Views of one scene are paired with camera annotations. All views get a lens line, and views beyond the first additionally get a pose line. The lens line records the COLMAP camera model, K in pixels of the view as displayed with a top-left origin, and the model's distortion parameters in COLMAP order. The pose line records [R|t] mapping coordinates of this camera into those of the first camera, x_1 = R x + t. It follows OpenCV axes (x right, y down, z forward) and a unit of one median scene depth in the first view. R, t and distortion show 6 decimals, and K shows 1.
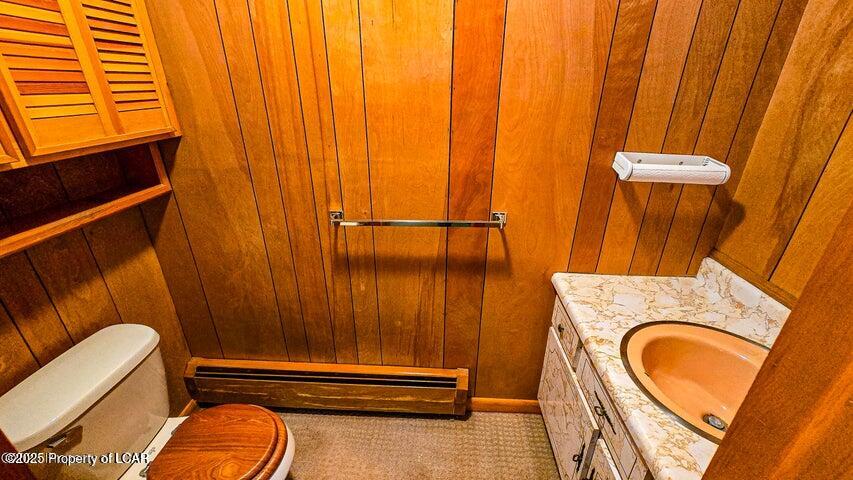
lens RADIAL K [[349.1, 0, 422.8], [0, 349.1, 244.7], [0, 0, 1]] dist [-0.002353, 0.000273]
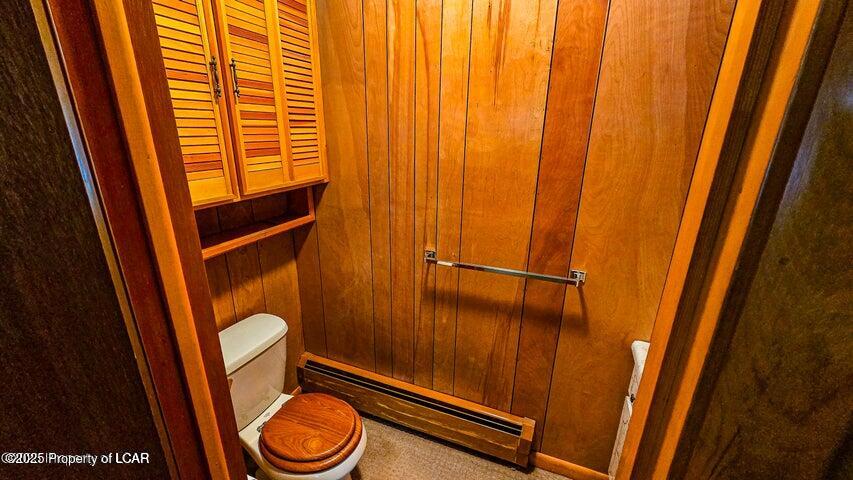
lens RADIAL K [[349.1, 0, 422.8], [0, 349.1, 244.7], [0, 0, 1]] dist [-0.002353, 0.000273]
pose [[0.945760, 0.116741, -0.303167, 0.086232], [-0.149060, 0.985110, -0.085668, -0.010887], [0.288652, 0.126212, 0.949079, -0.138456]]
